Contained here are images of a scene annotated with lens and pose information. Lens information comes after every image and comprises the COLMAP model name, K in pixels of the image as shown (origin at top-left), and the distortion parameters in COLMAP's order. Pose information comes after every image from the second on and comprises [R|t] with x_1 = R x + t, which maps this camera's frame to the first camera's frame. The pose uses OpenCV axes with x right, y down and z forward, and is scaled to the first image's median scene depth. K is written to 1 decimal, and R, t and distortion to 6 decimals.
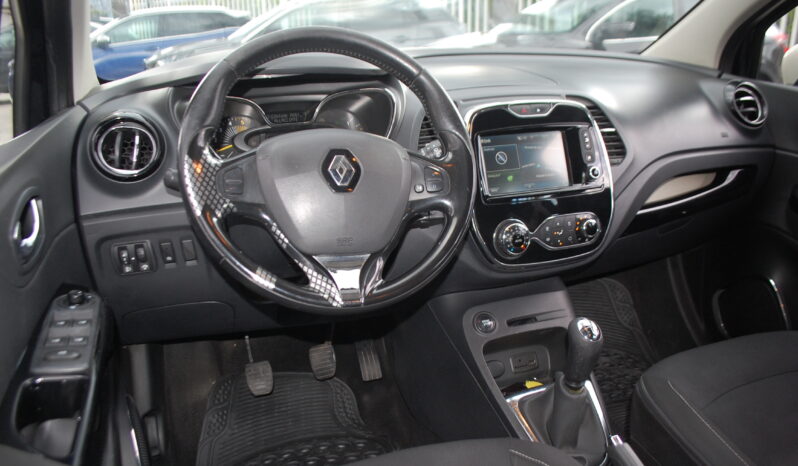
lens RADIAL K [[604.7, 0, 399.0], [0, 604.7, 233.0], [0, 0, 1]] dist [-0.071977, 0.001325]
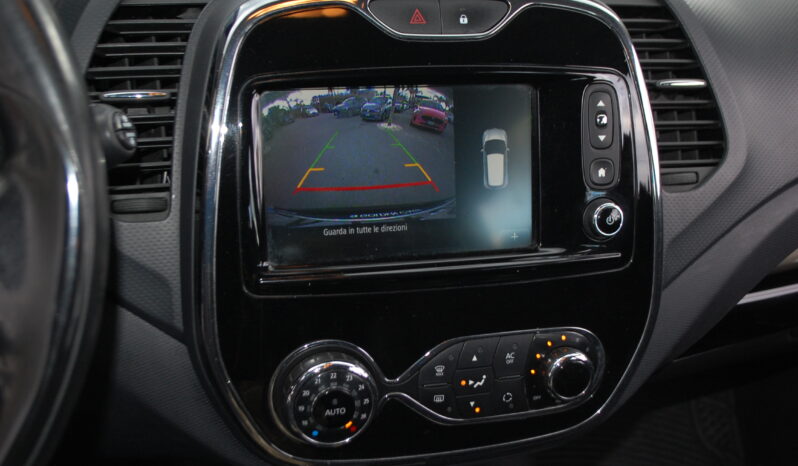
lens RADIAL K [[925.4, 0, 399.0], [0, 925.4, 233.0], [0, 0, 1]] dist [-0.004546, -0.008676]
pose [[0.992448, 0.117917, -0.033791, 0.226993], [-0.111187, 0.981134, 0.158159, -0.164631], [0.051803, -0.153207, 0.986835, 0.470119]]
